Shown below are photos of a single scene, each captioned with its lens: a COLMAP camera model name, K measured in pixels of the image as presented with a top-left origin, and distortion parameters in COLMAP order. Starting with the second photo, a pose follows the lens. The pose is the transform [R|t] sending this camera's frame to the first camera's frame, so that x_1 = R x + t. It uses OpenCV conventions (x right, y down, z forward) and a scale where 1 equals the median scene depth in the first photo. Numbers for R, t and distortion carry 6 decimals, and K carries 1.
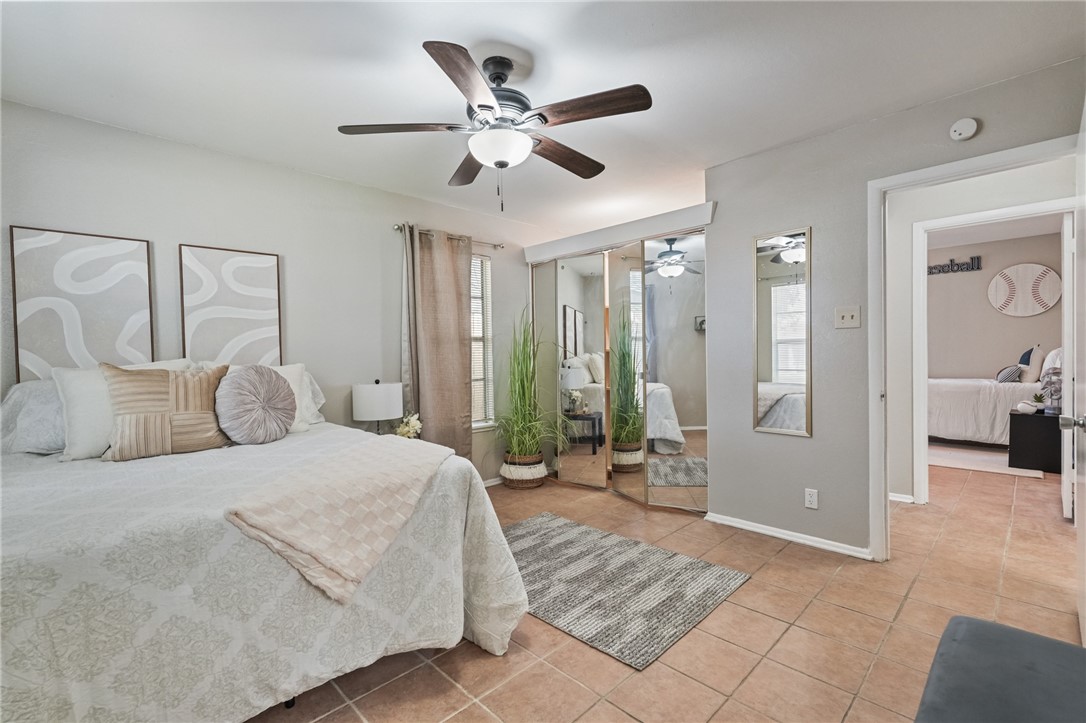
lens RADIAL K [[476.3, 0, 550.8], [0, 476.3, 357.3], [0, 0, 1]] dist [0.001223, 0.000443]
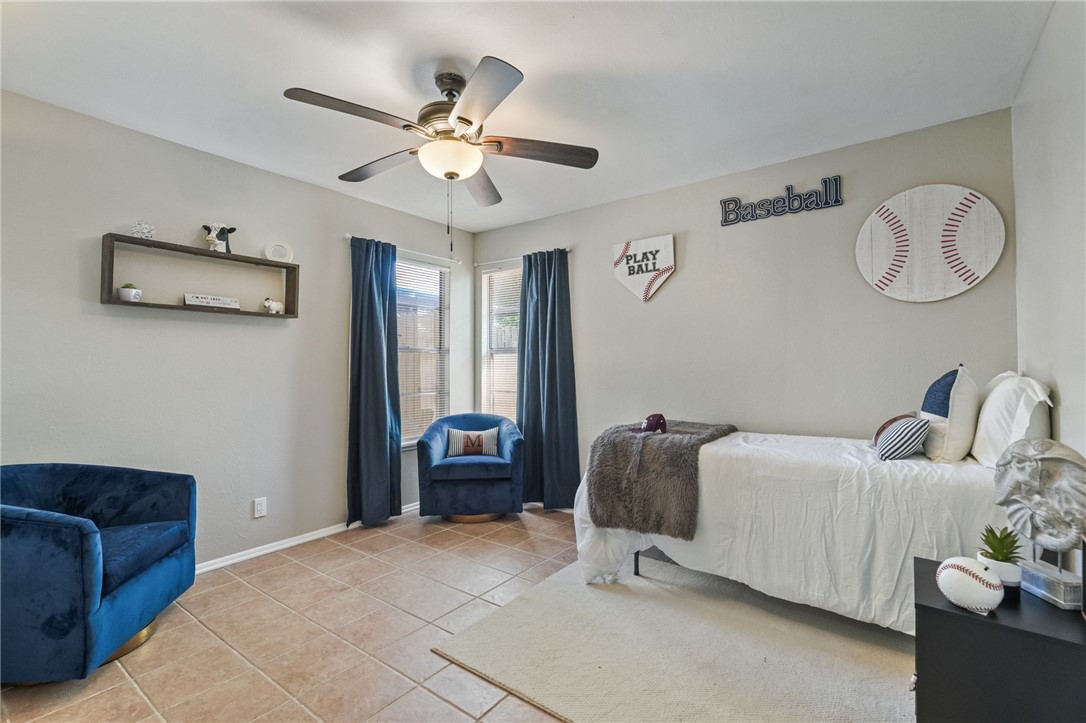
lens RADIAL K [[476.3, 0, 550.8], [0, 476.3, 357.3], [0, 0, 1]] dist [0.001223, 0.000443]
pose [[0.987669, 0.016641, 0.155671, 0.416116], [-0.011160, 0.999289, -0.036013, -0.009928], [-0.156159, 0.033831, 0.987152, 0.445261]]
